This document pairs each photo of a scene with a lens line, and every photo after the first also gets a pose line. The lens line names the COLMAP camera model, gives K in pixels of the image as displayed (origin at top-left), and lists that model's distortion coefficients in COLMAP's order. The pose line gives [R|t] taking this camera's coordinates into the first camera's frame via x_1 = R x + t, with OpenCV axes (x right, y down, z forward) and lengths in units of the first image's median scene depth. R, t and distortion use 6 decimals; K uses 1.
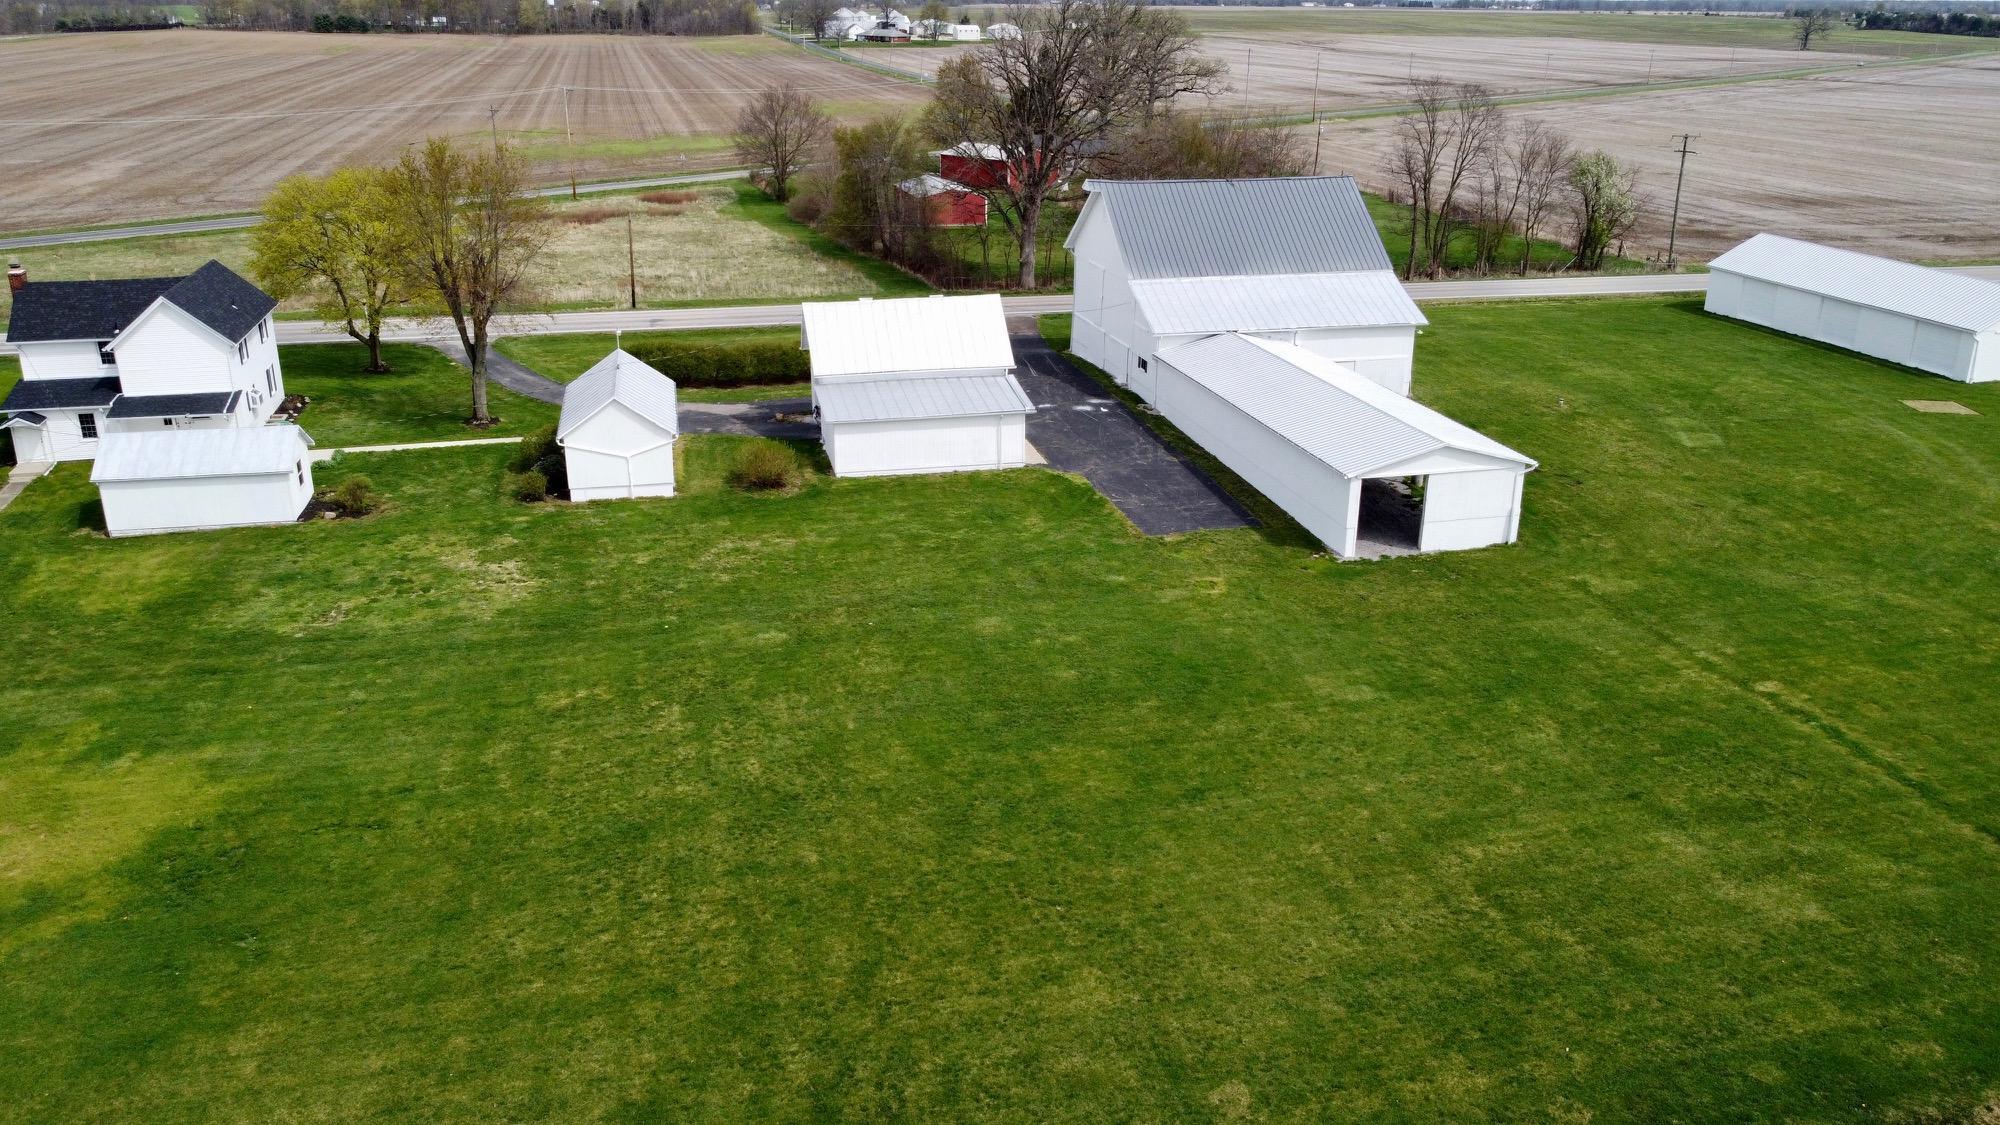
lens RADIAL K [[1518.0, 0, 1000.0], [0, 1518.0, 562.5], [0, 0, 1]] dist [0.004575, -0.009789]
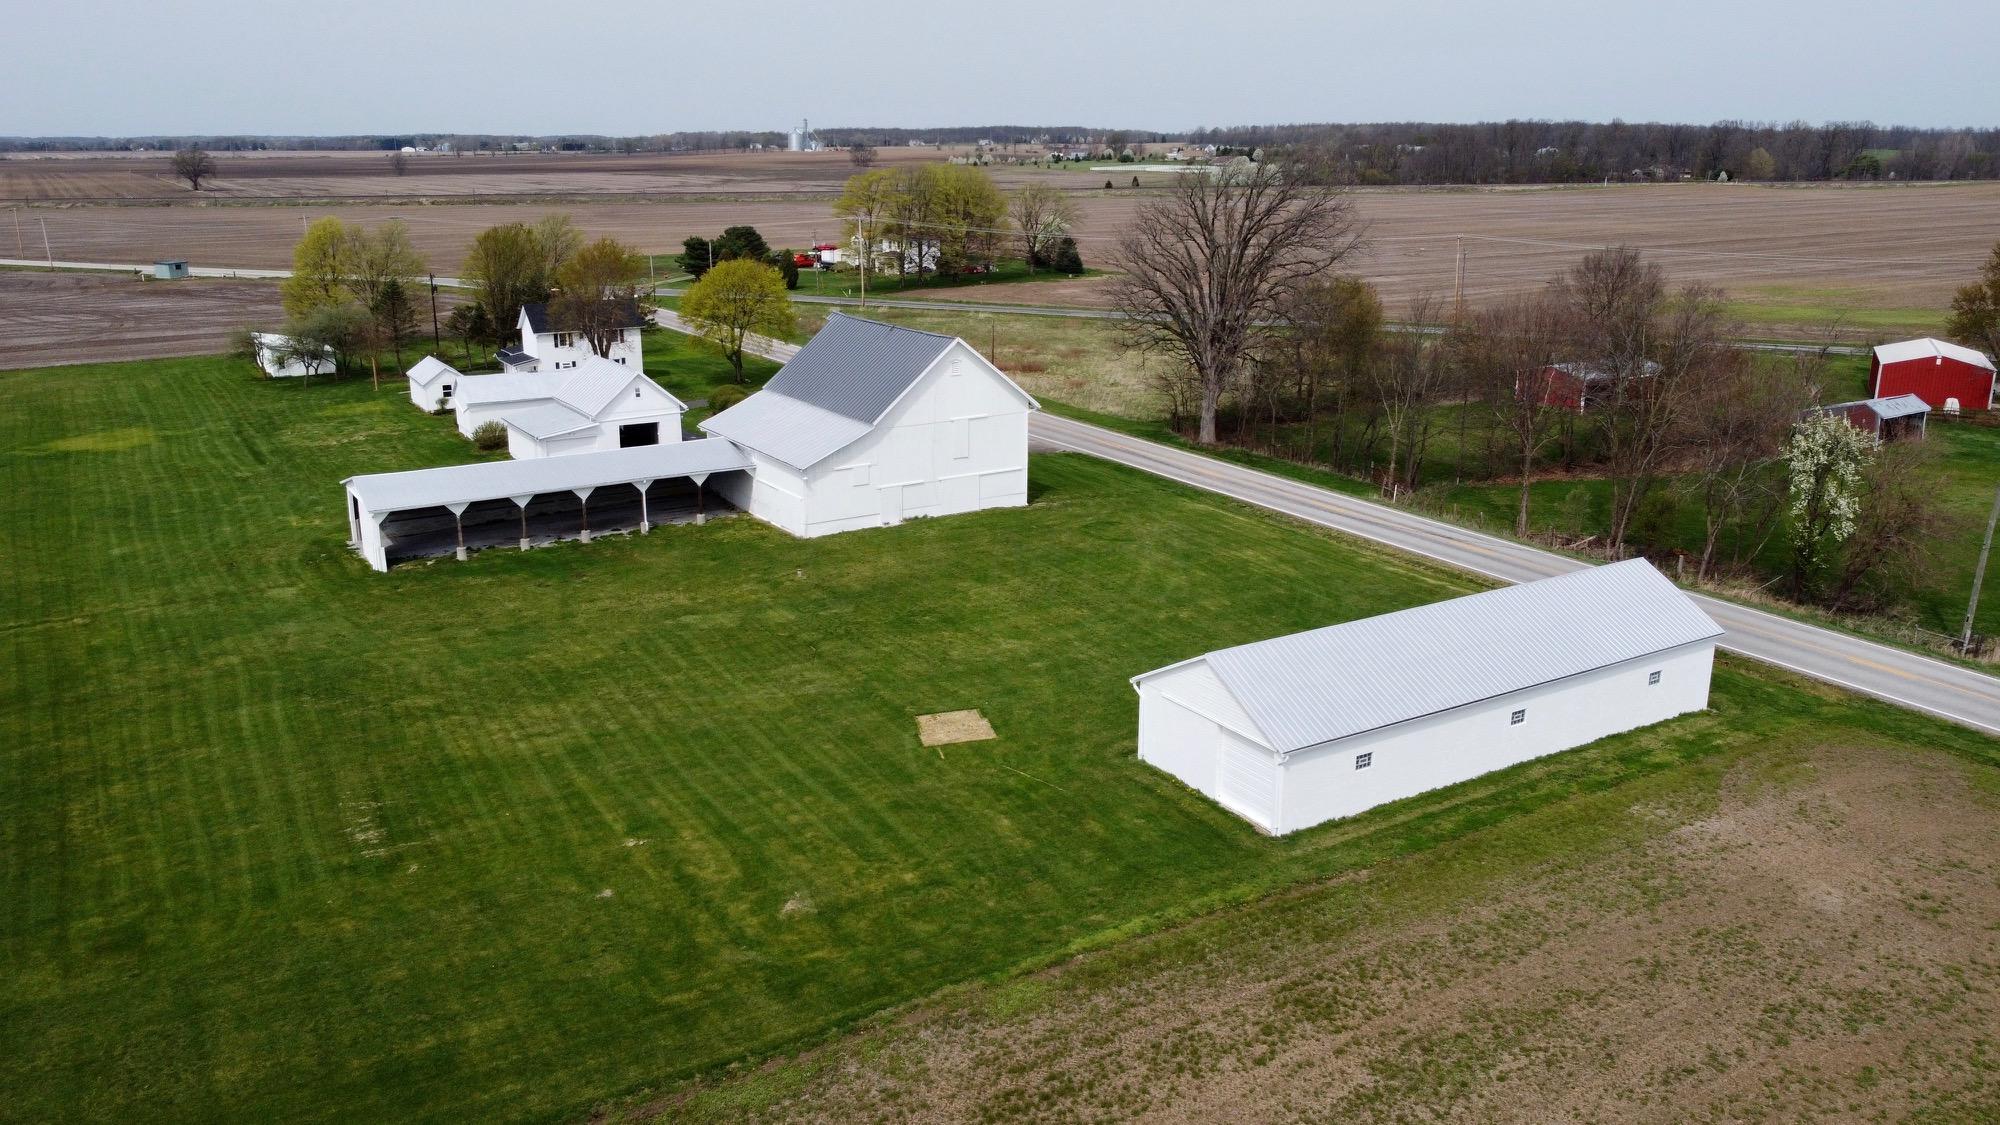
lens RADIAL K [[1518.0, 0, 1000.0], [0, 1518.0, 562.5], [0, 0, 1]] dist [0.004575, -0.009789]
pose [[0.311044, 0.250863, -0.916689, 1.725979], [-0.328701, 0.933406, 0.143905, -0.390046], [0.891744, 0.256556, 0.372790, 0.994881]]
